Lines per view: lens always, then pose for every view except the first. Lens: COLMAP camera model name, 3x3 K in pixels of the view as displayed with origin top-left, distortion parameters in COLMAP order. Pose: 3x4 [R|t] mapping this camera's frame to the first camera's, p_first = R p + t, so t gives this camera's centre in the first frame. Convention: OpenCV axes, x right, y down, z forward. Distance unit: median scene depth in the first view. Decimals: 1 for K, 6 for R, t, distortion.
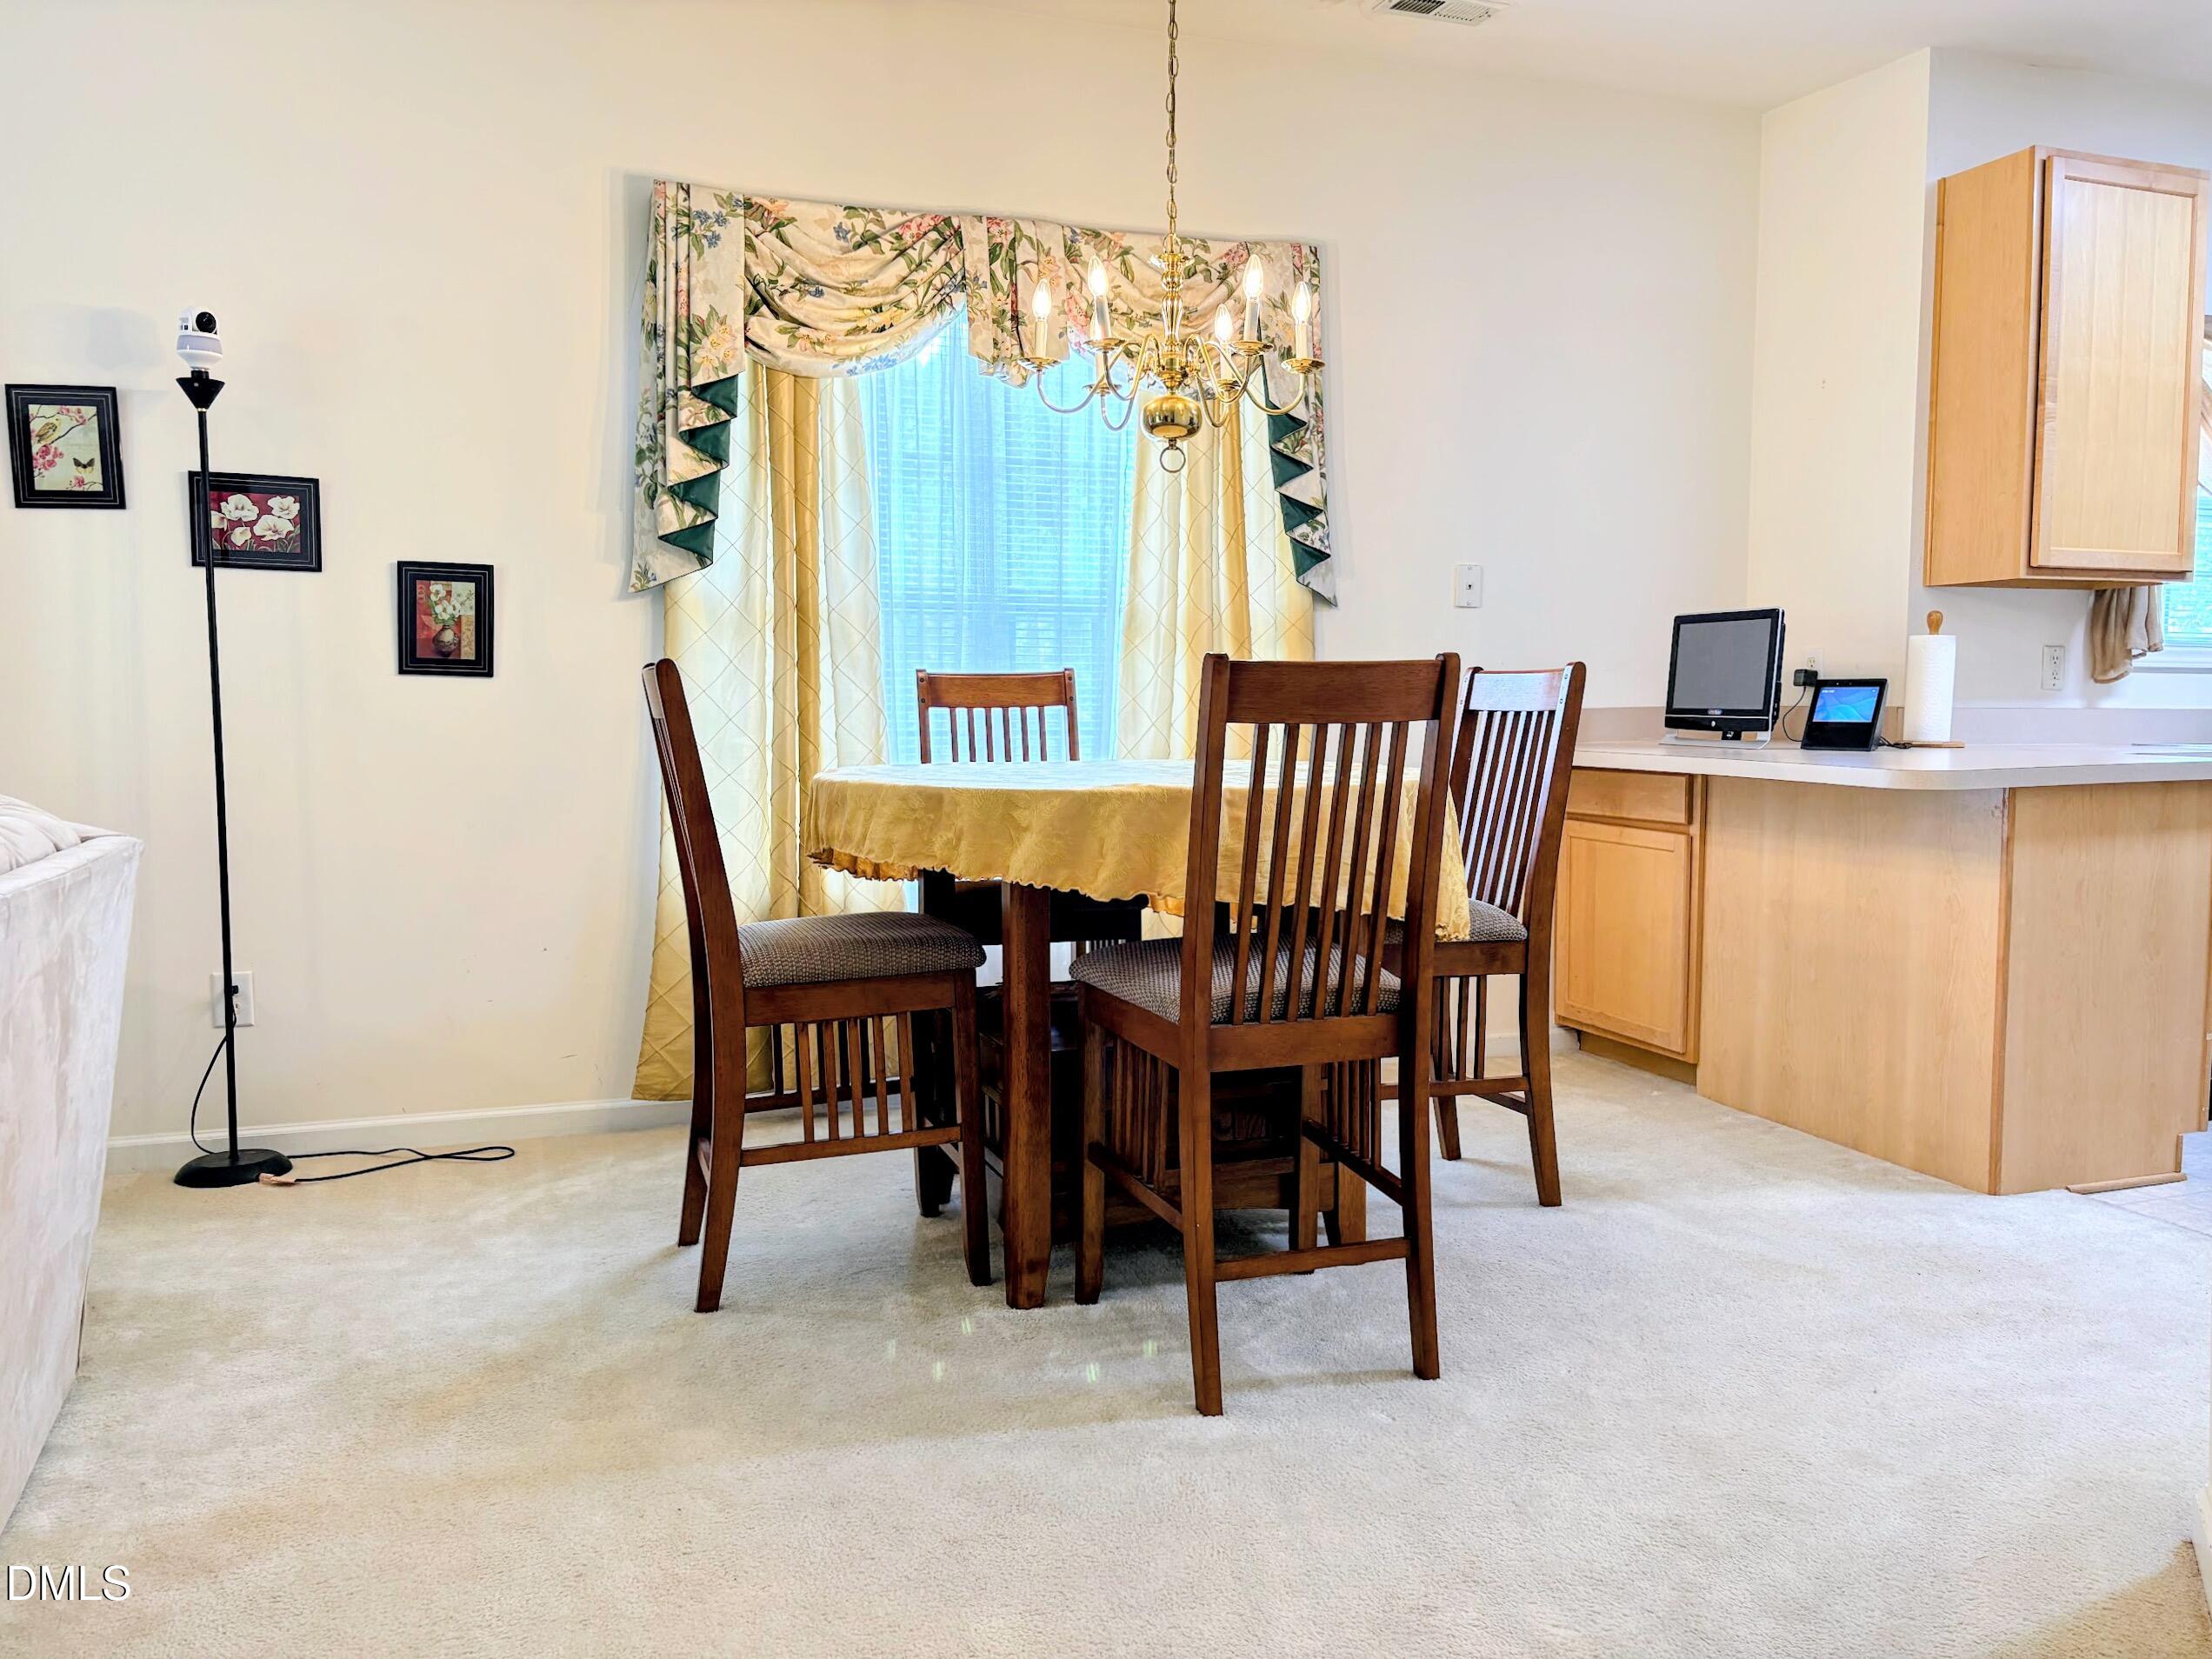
lens RADIAL K [[1690.8, 0, 1090.1], [0, 1690.8, 846.2], [0, 0, 1]] dist [0.006564, 0.004905]
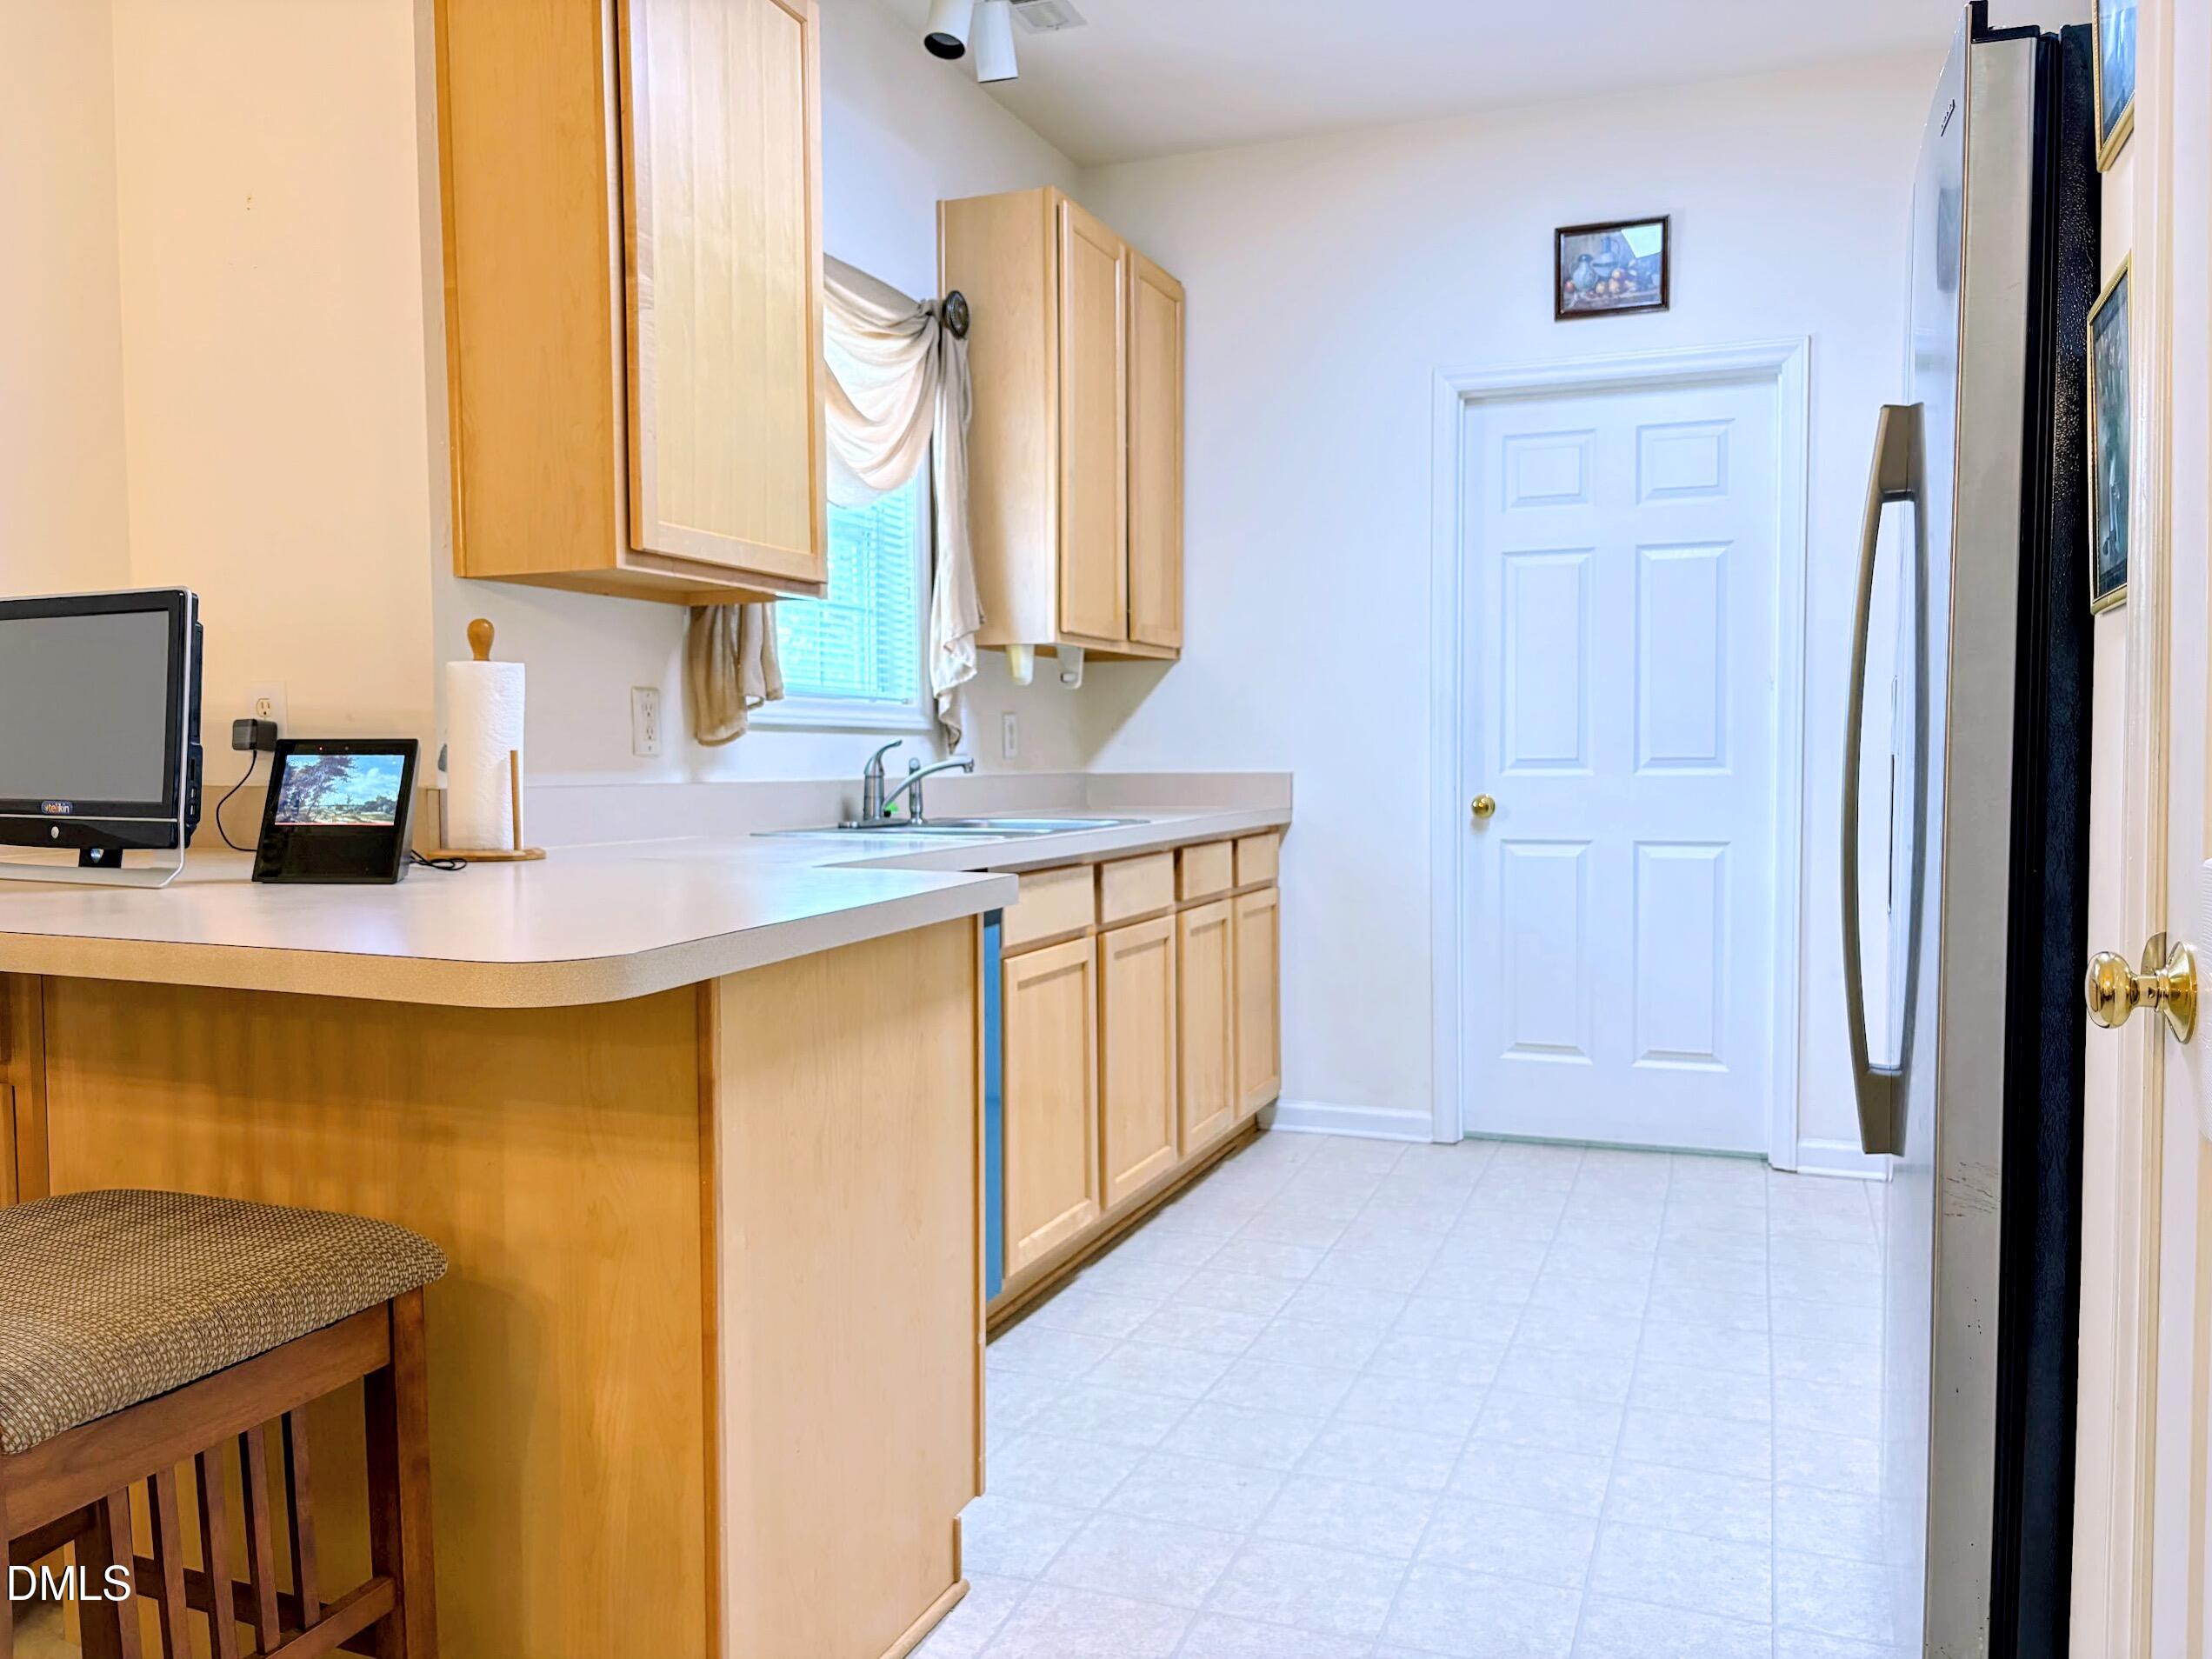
lens RADIAL K [[1690.8, 0, 1090.1], [0, 1690.8, 846.2], [0, 0, 1]] dist [0.006564, 0.004905]
pose [[0.659120, -0.044166, 0.750740, 0.205976], [0.067864, 0.997694, -0.000888, -0.049106], [-0.748970, 0.051534, 0.660597, 0.480917]]
